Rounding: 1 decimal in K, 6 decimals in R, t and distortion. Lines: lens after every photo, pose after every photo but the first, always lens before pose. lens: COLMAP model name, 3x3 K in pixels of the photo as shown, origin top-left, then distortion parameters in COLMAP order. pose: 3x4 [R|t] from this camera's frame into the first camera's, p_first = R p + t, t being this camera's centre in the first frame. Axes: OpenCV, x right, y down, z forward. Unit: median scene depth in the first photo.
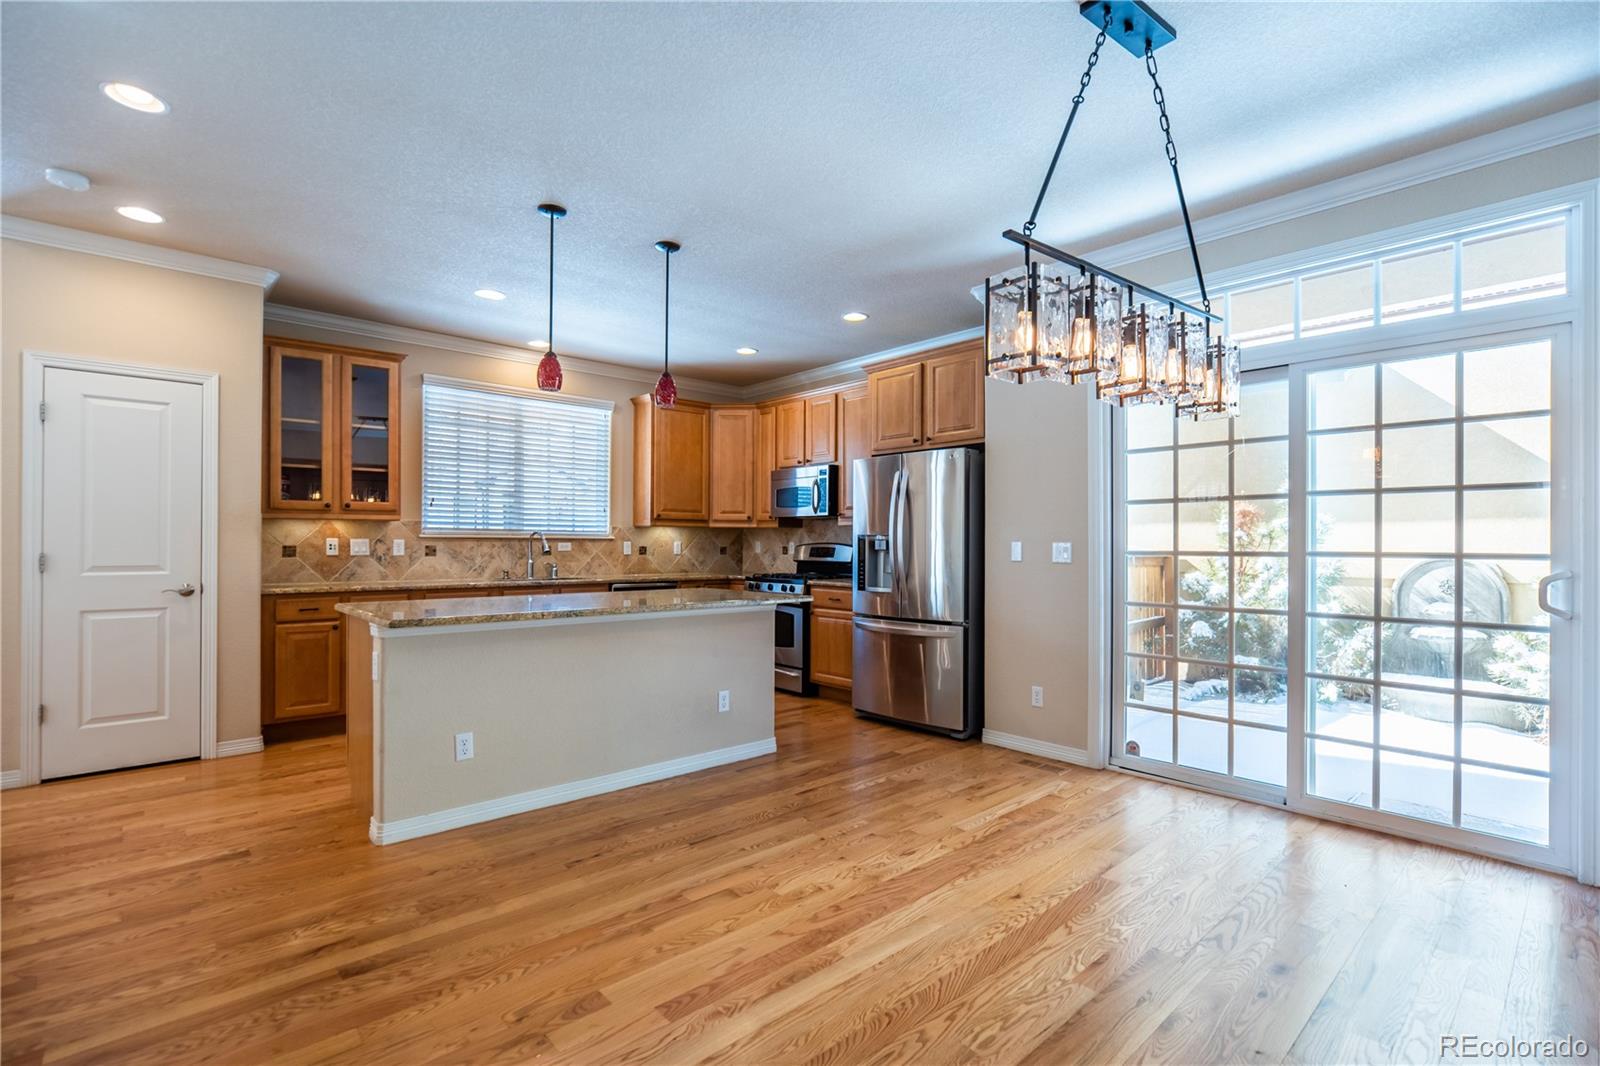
lens RADIAL K [[735.6, 0, 811.6], [0, 735.6, 542.4], [0, 0, 1]] dist [-0.016942, 0.003928]
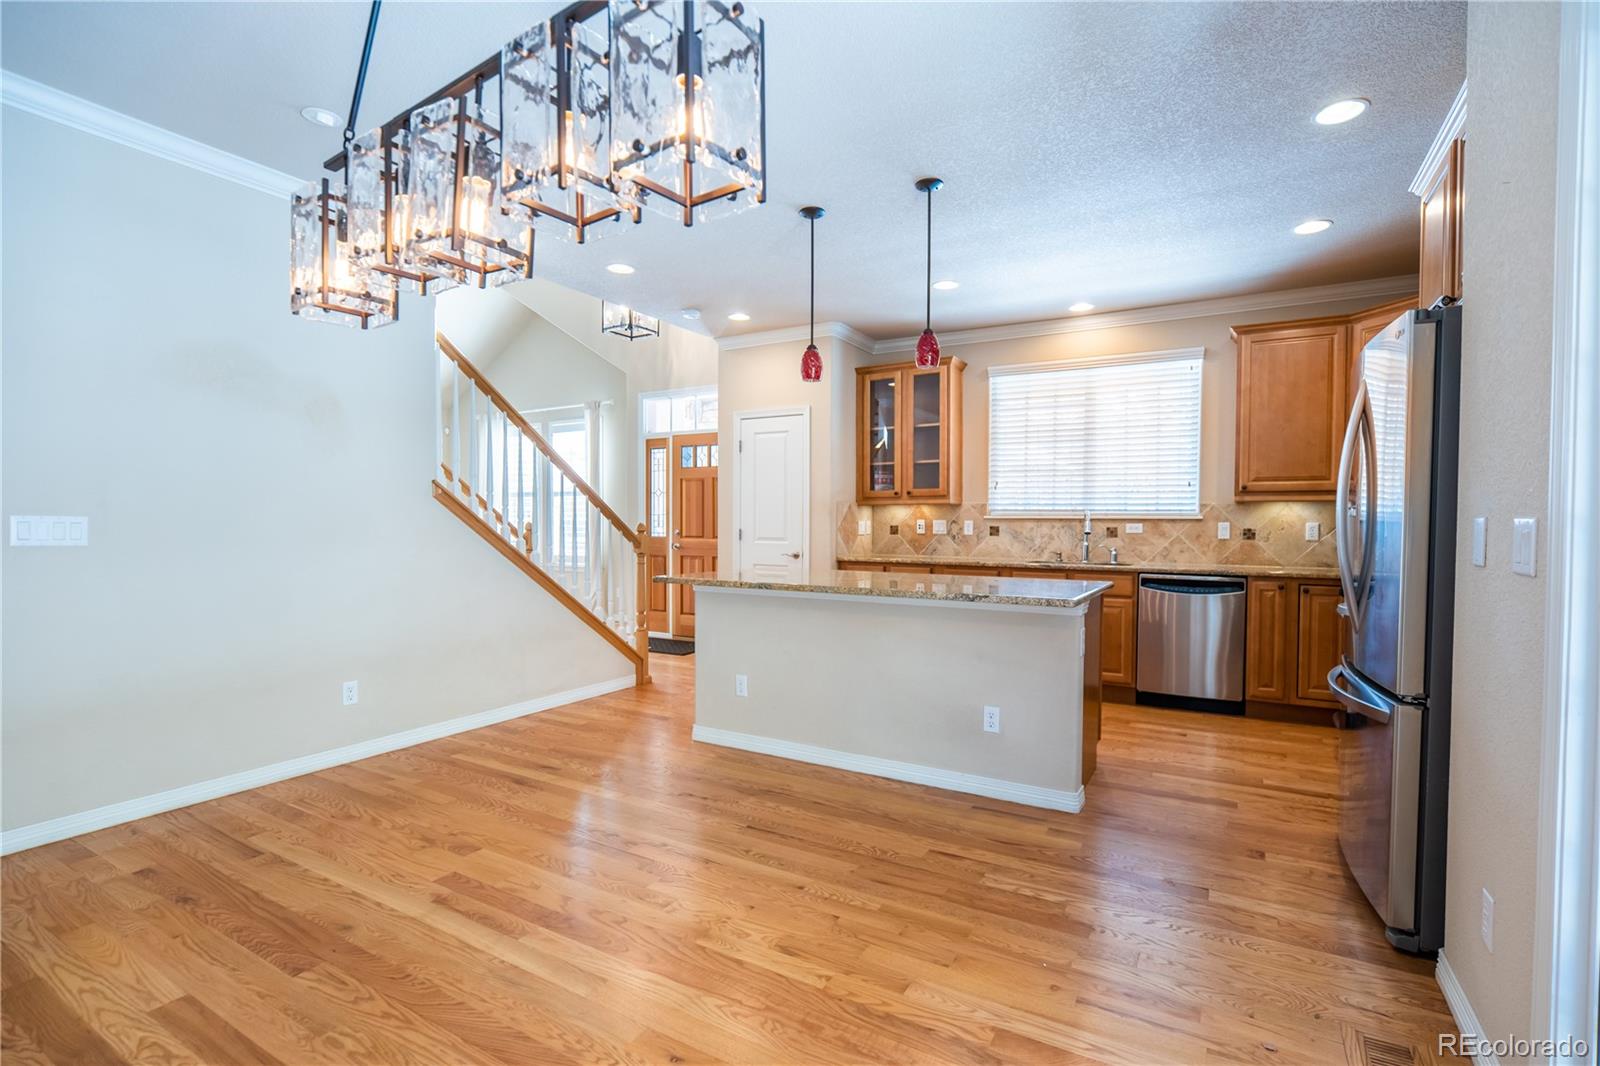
lens RADIAL K [[735.6, 0, 819.4], [0, 735.6, 532.8], [0, 0, 1]] dist [-0.016942, 0.003928]
pose [[0.311714, 0.011057, -0.950112, 0.492671], [-0.002711, 0.999939, 0.010748, 0.003813], [0.950172, -0.000775, 0.311725, 0.484825]]
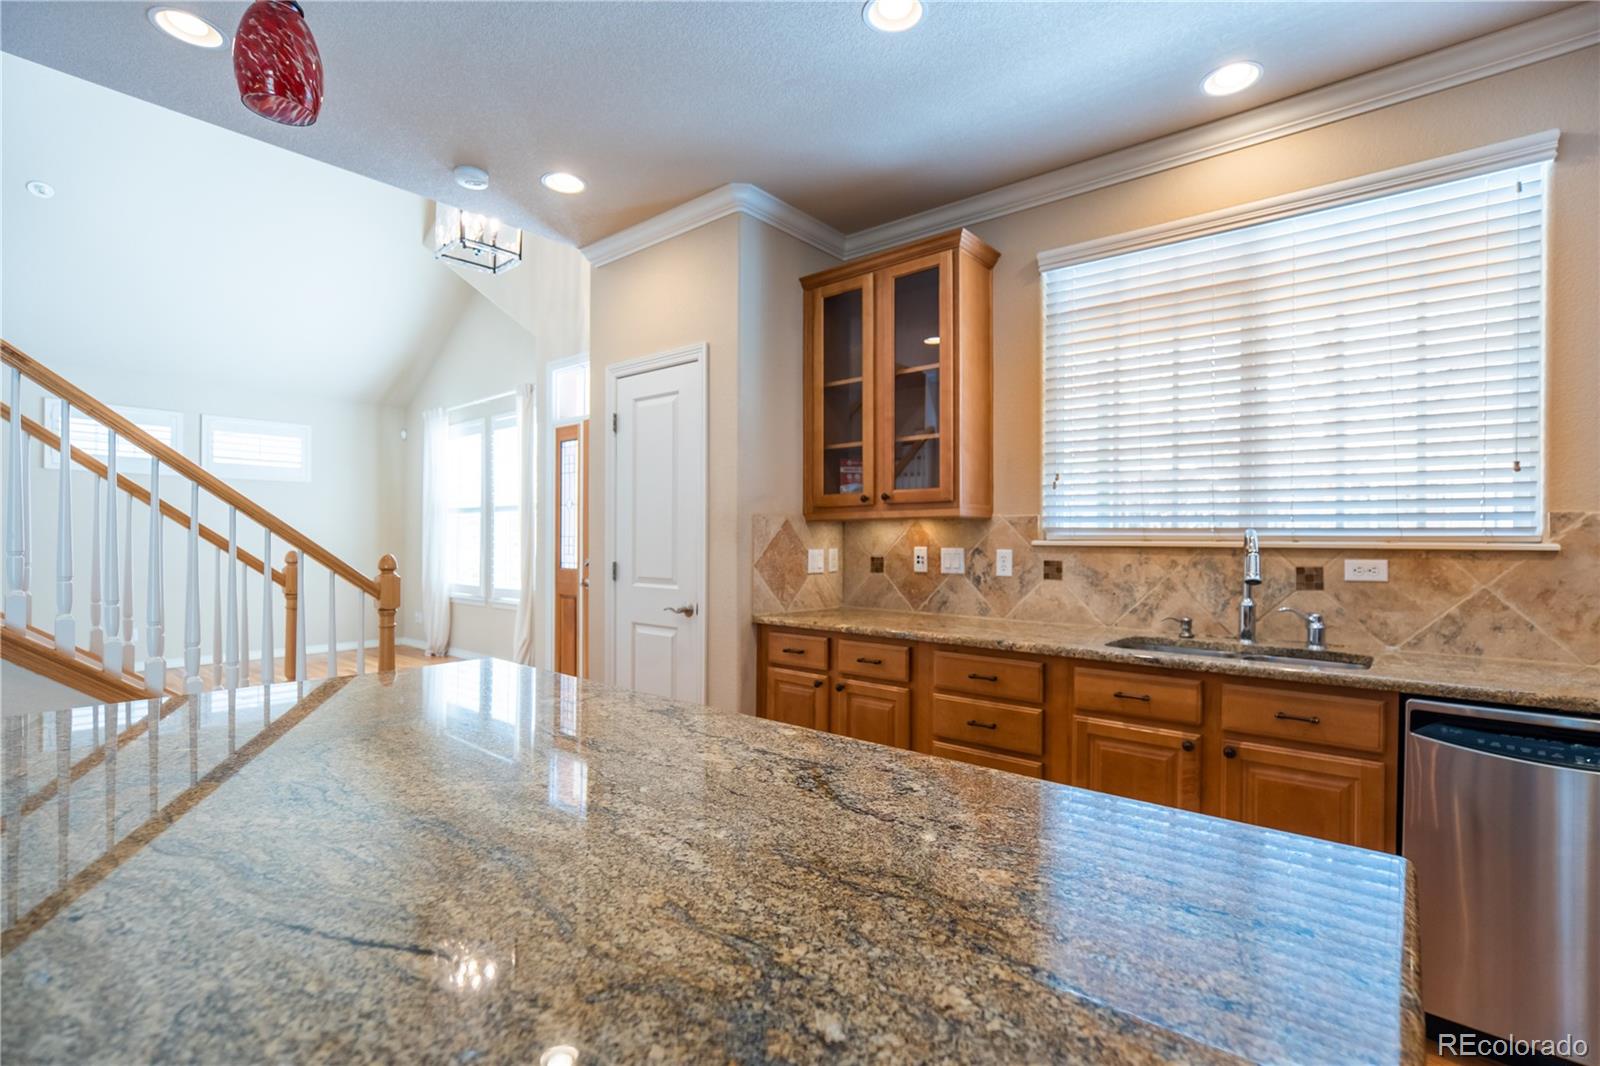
lens RADIAL K [[735.6, 0, 816.3], [0, 735.6, 536.9], [0, 0, 1]] dist [-0.016942, 0.003928]
pose [[0.145888, -0.005616, -0.989285, 0.001243], [-0.002899, 0.999977, -0.006104, -0.011072], [0.989297, 0.003758, 0.145868, 0.859709]]
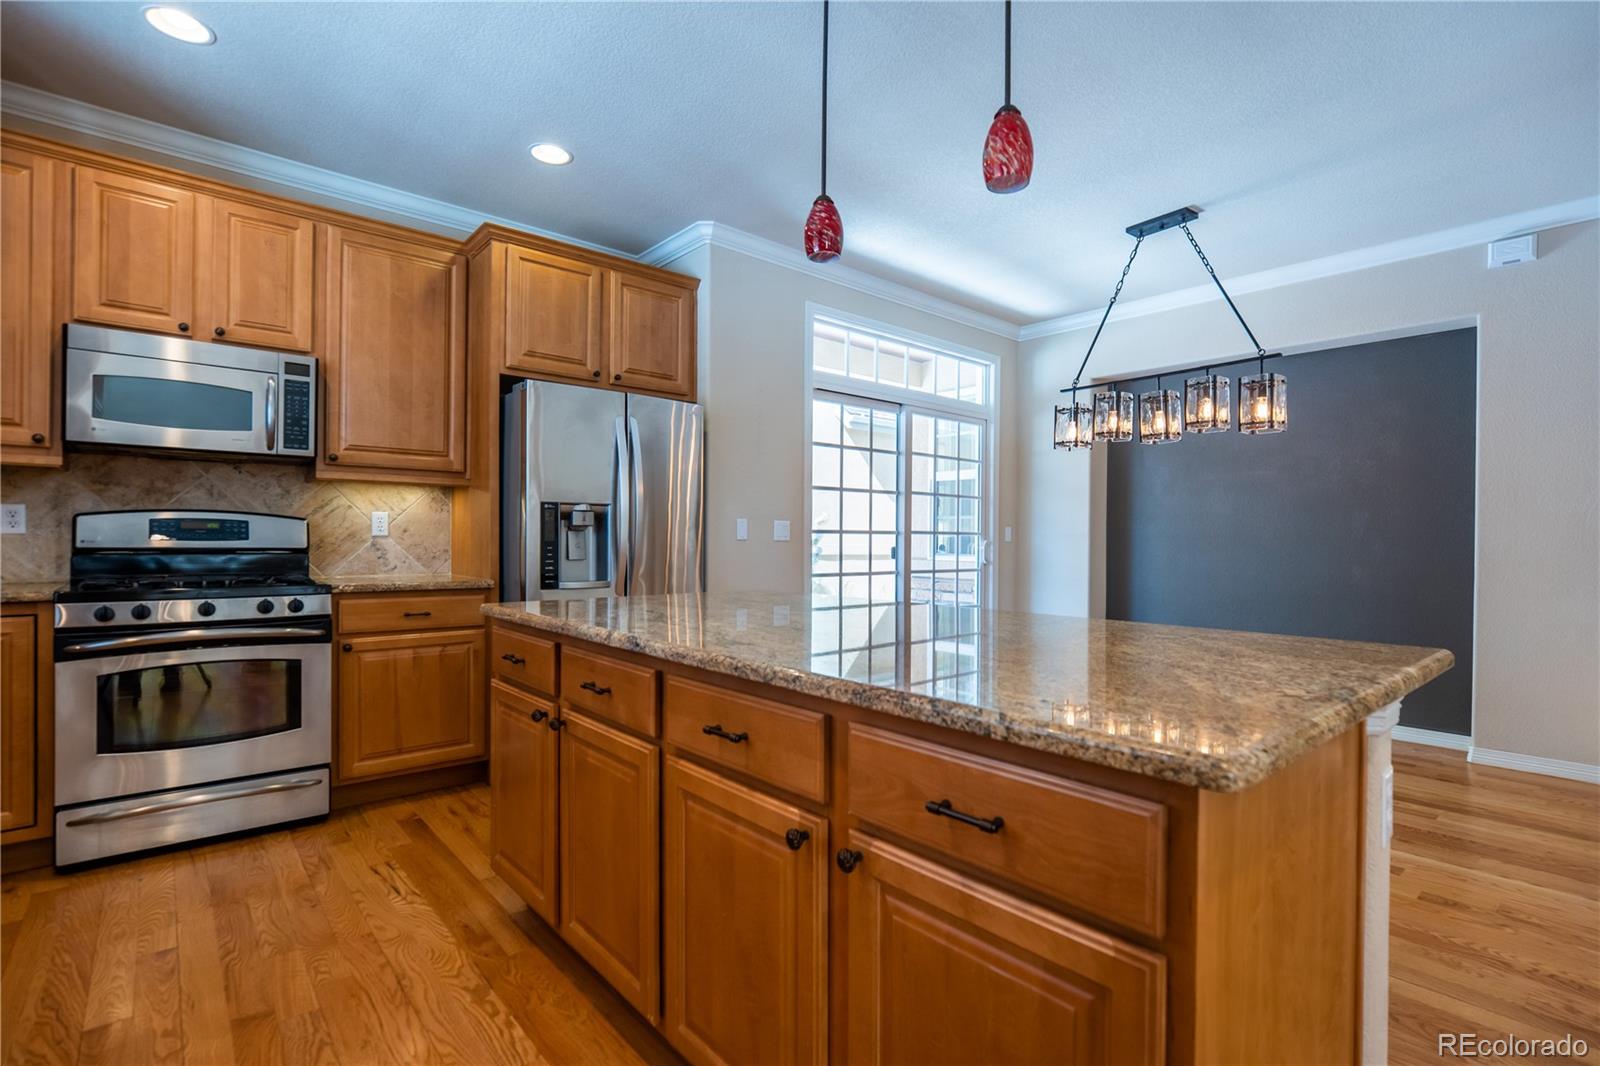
lens RADIAL K [[735.6, 0, 819.7], [0, 735.6, 548.5], [0, 0, 1]] dist [-0.016942, 0.003928]
pose [[0.014202, -0.018147, 0.999734, -0.603832], [-0.009541, 0.999787, 0.018284, 0.017976], [-0.999854, -0.009798, 0.014026, 0.804471]]
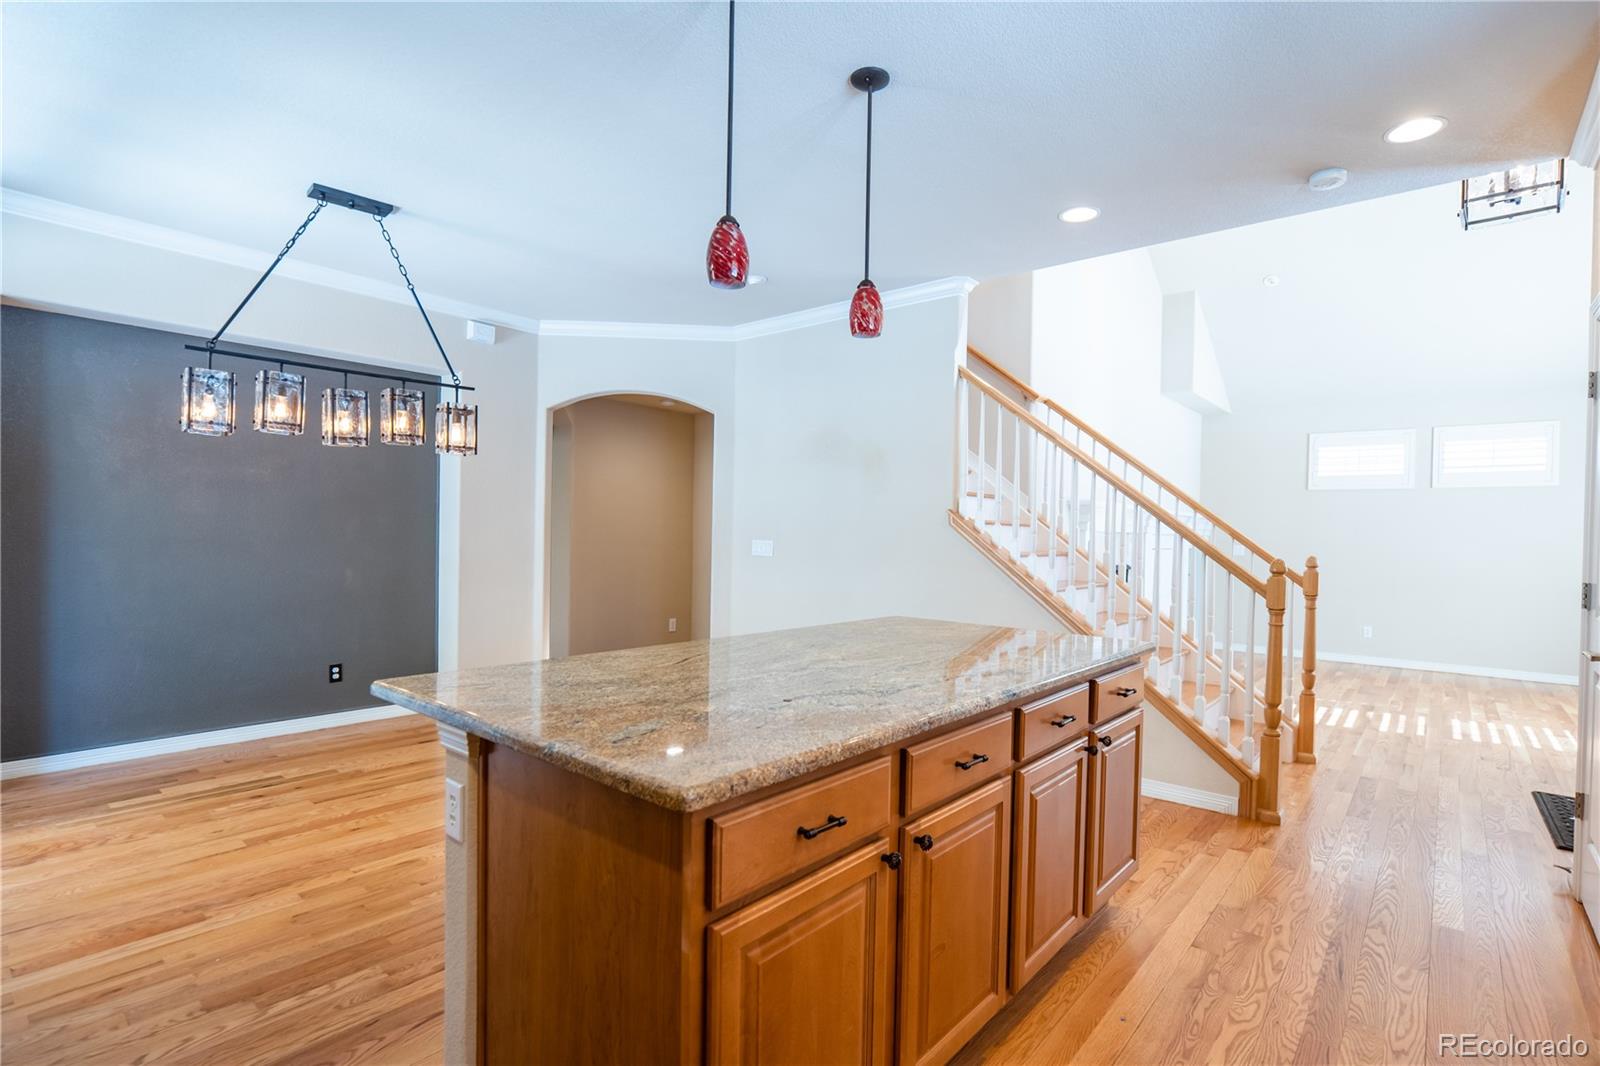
lens RADIAL K [[735.6, 0, 808.4], [0, 735.6, 541.2], [0, 0, 1]] dist [-0.016942, 0.003928]
pose [[-0.988091, -0.016796, -0.152951, -0.148149], [-0.017503, 0.999841, 0.003278, -0.010296], [0.152872, 0.005916, -0.988228, 1.232366]]
